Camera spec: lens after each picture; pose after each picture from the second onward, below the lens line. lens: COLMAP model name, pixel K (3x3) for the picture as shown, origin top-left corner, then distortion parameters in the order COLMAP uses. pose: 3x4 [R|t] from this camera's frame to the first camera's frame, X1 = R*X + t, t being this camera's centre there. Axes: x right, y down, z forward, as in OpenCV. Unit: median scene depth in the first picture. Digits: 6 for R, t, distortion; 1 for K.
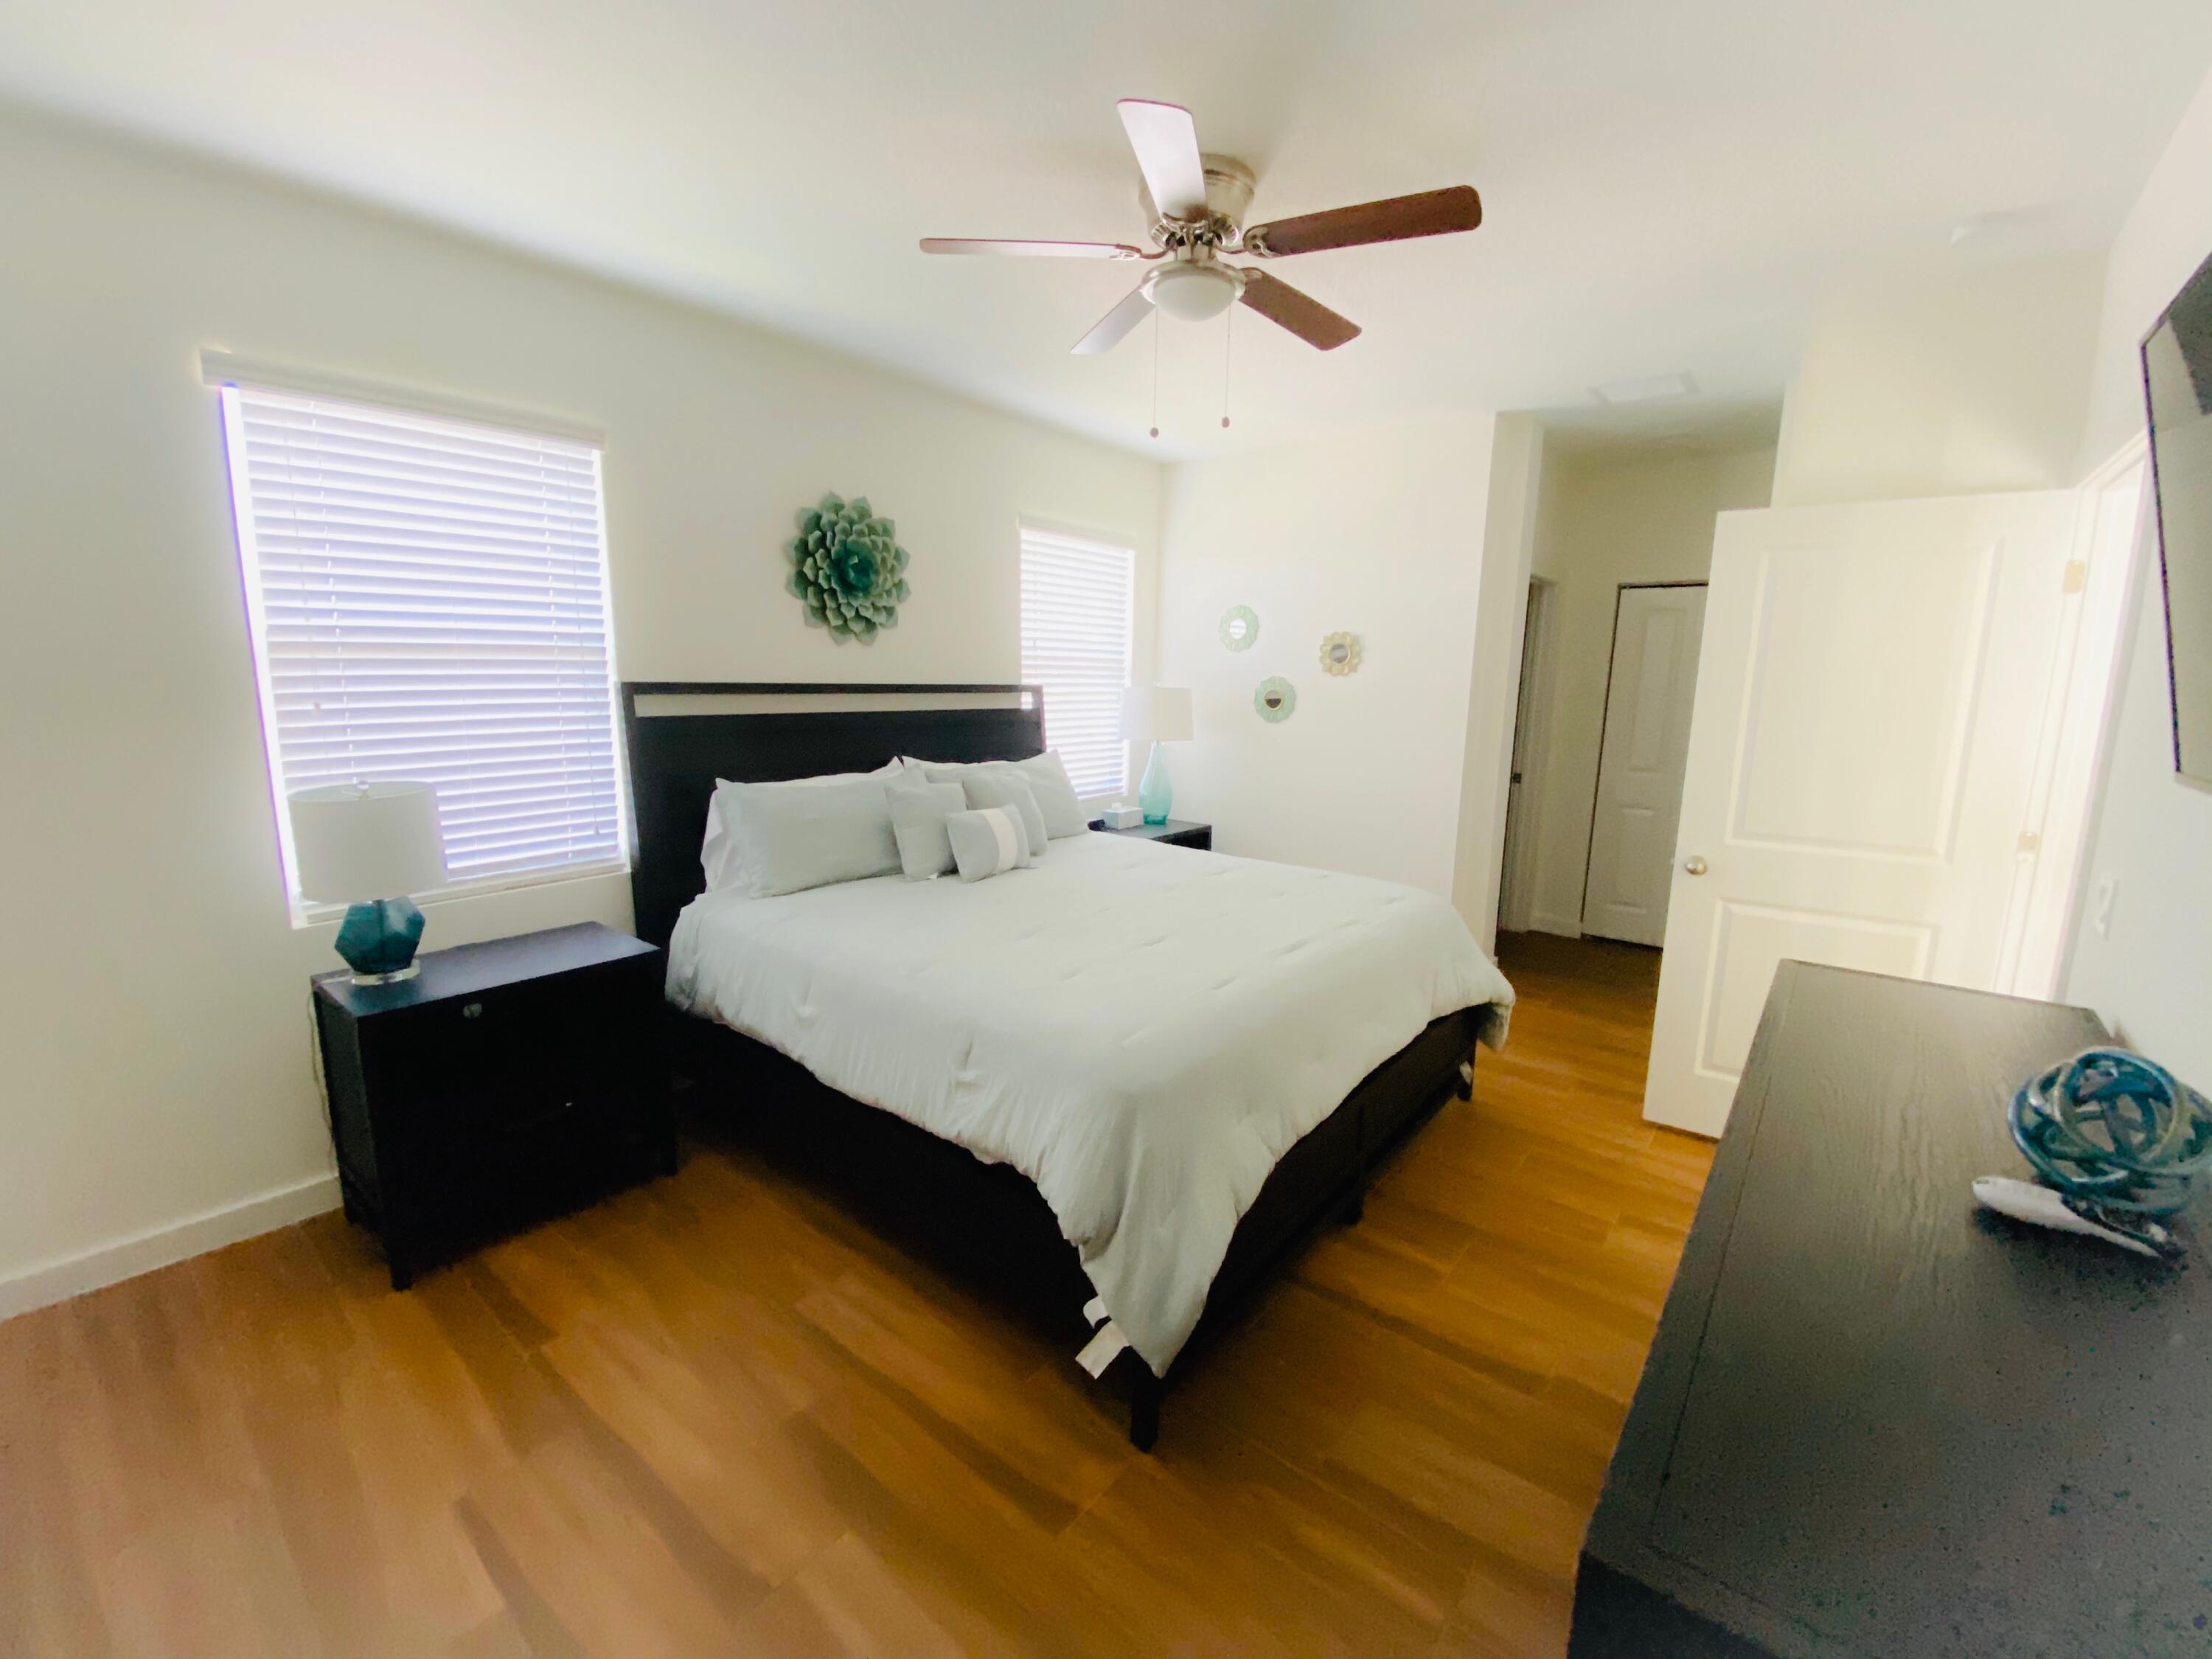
lens RADIAL K [[894.4, 0, 1111.6], [0, 894.4, 832.7], [0, 0, 1]] dist [0.000409, -0.016235]
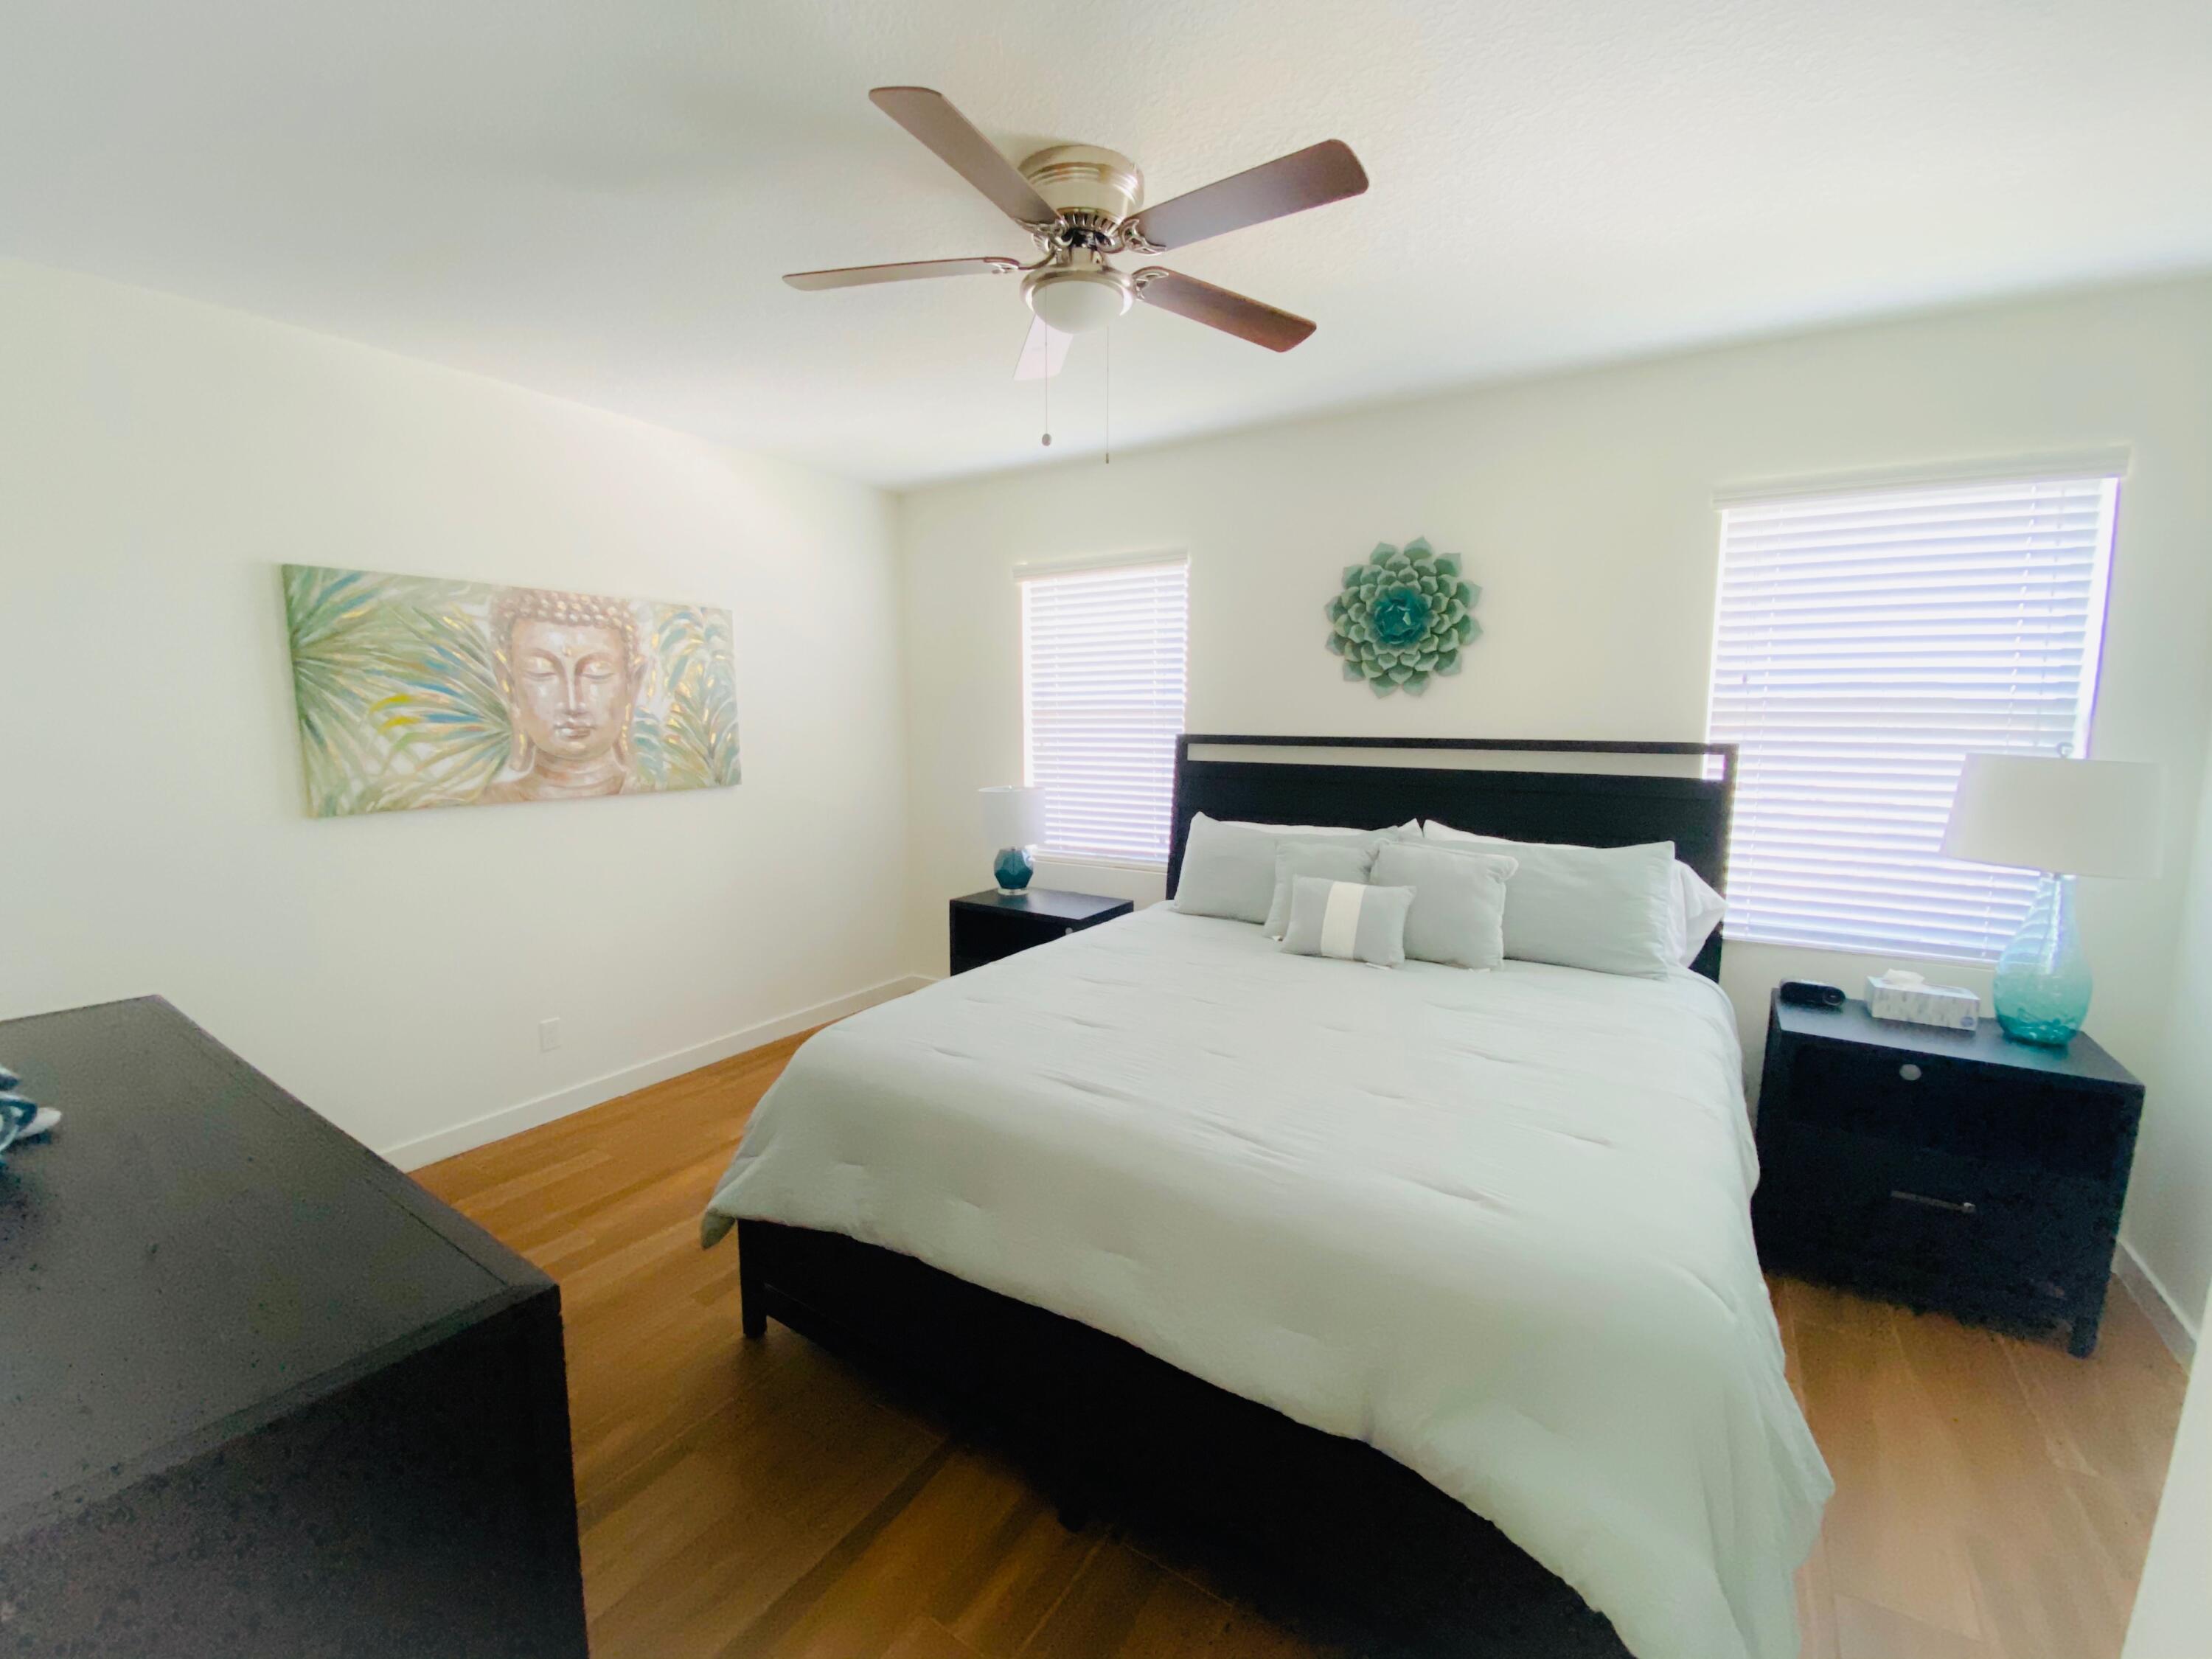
lens RADIAL K [[894.4, 0, 1111.6], [0, 894.4, 832.7], [0, 0, 1]] dist [0.000409, -0.016235]
pose [[0.093912, 0.110579, -0.989420, 0.649538], [-0.175501, 0.980088, 0.092878, -0.107407], [0.979990, 0.164922, 0.111449, 0.641693]]
